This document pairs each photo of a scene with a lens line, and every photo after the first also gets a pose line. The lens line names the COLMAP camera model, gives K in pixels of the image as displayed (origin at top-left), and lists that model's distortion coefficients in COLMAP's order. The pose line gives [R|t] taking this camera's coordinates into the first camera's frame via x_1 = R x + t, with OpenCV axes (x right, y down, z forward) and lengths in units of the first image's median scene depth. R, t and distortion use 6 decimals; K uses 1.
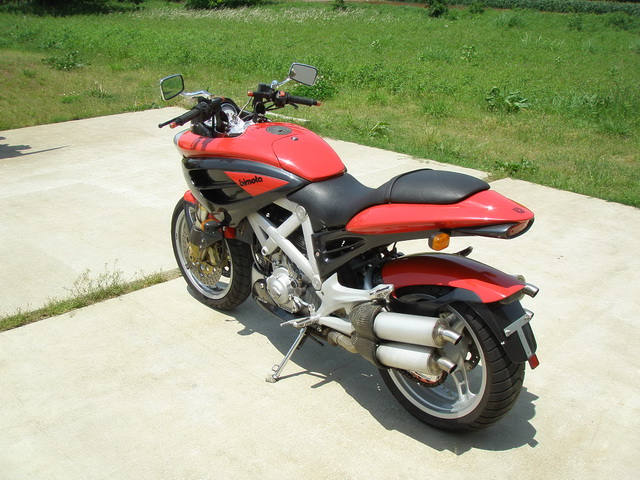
lens RADIAL K [[711.3, 0, 321.2], [0, 711.3, 251.0], [0, 0, 1]] dist [-0.210885, 0.215006]
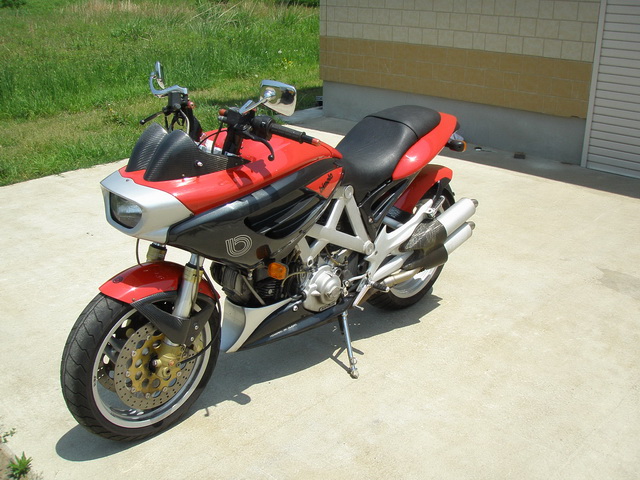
lens RADIAL K [[711.3, 0, 321.2], [0, 711.3, 251.0], [0, 0, 1]] dist [-0.210885, 0.215006]
pose [[-0.048339, -0.378430, 0.924367, -0.951257], [0.345637, 0.861936, 0.370946, -0.356248], [-0.937122, 0.337426, 0.089135, 0.960362]]
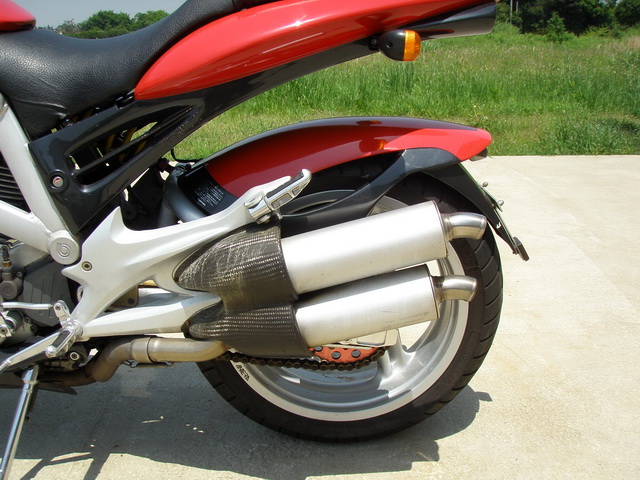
lens RADIAL K [[711.3, 0, 321.2], [0, 711.3, 251.0], [0, 0, 1]] dist [-0.210885, 0.215006]
pose [[0.679582, -0.234017, 0.695272, -0.198004], [0.276174, 0.959642, 0.053058, 0.066563], [-0.679629, 0.155959, 0.716785, 0.567721]]
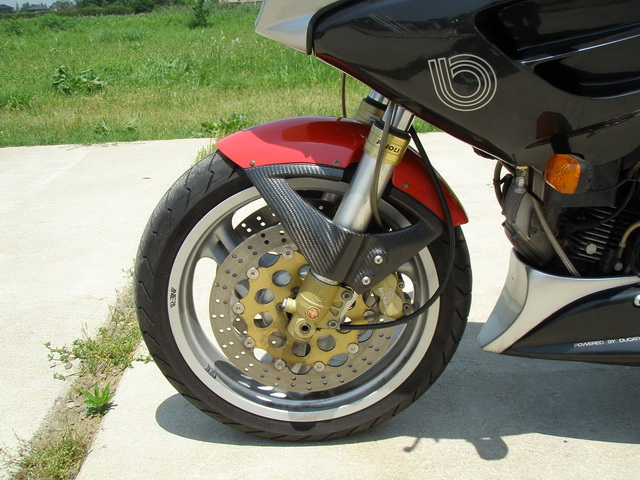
lens RADIAL K [[711.3, 0, 321.2], [0, 711.3, 251.0], [0, 0, 1]] dist [-0.210885, 0.215006]
pose [[0.674069, -0.263941, 0.689903, -0.507025], [0.285549, 0.954483, 0.086167, -0.067272], [-0.681243, 0.138919, 0.718755, 0.931493]]
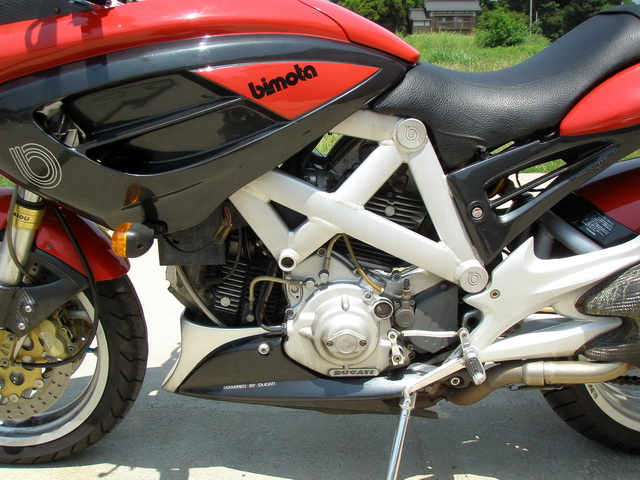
lens RADIAL K [[711.3, 0, 321.2], [0, 711.3, 251.0], [0, 0, 1]] dist [-0.210885, 0.215006]
pose [[0.695630, -0.226343, 0.681813, -0.376501], [0.282361, 0.958832, 0.030222, -0.013229], [-0.660584, 0.171495, 0.730902, 0.718258]]
